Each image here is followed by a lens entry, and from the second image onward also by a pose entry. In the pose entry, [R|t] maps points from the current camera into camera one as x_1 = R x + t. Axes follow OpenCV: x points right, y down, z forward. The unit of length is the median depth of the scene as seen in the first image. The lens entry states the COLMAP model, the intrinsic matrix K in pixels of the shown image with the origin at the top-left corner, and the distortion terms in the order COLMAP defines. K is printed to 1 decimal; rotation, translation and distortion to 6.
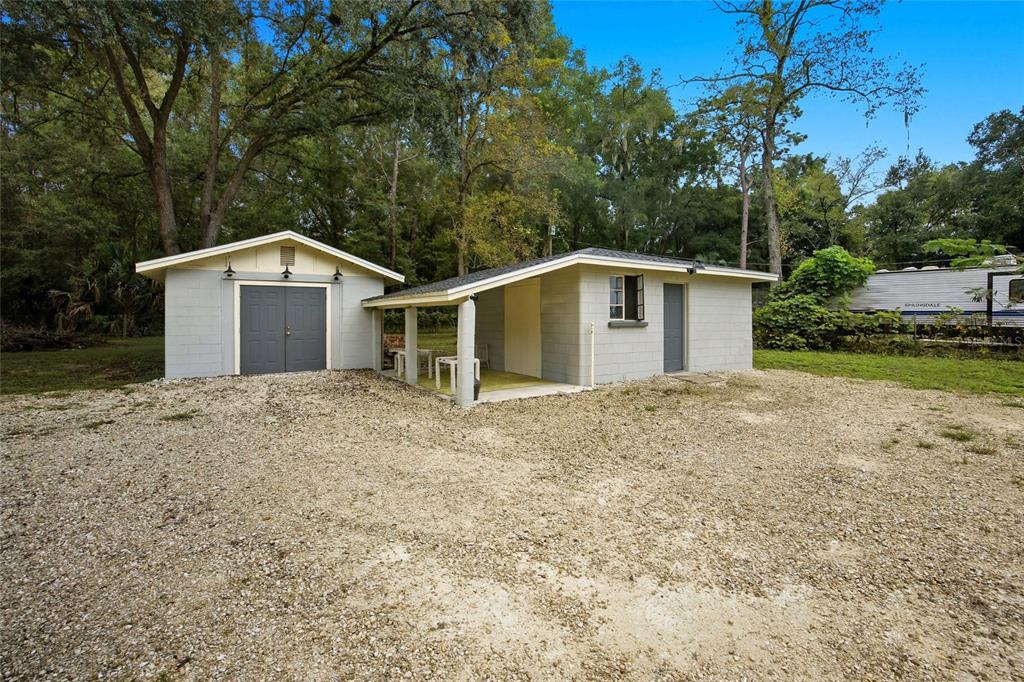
lens RADIAL K [[440.1, 0, 514.0], [0, 440.1, 312.1], [0, 0, 1]] dist [-0.015607, 0.000080]
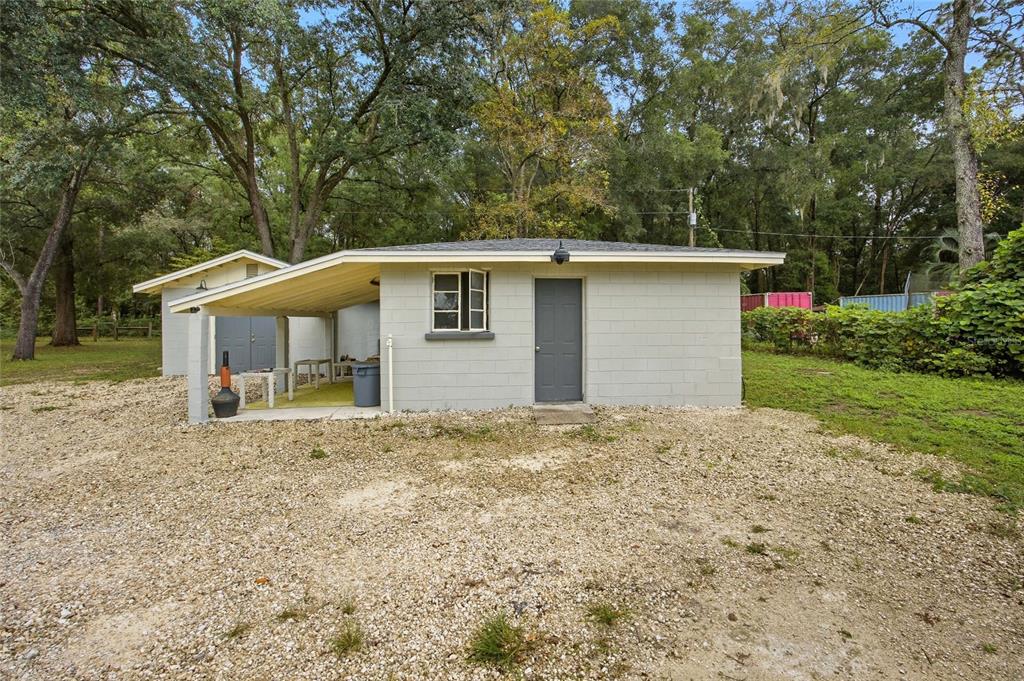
lens RADIAL K [[429.8, 0, 512.0], [0, 429.8, 318.6], [0, 0, 1]] dist [0.000212, 0.000059]
pose [[0.886810, -0.009141, -0.462043, 0.666086], [0.013622, 0.999887, 0.006363, -0.006159], [0.461933, -0.011937, 0.886835, 0.367965]]
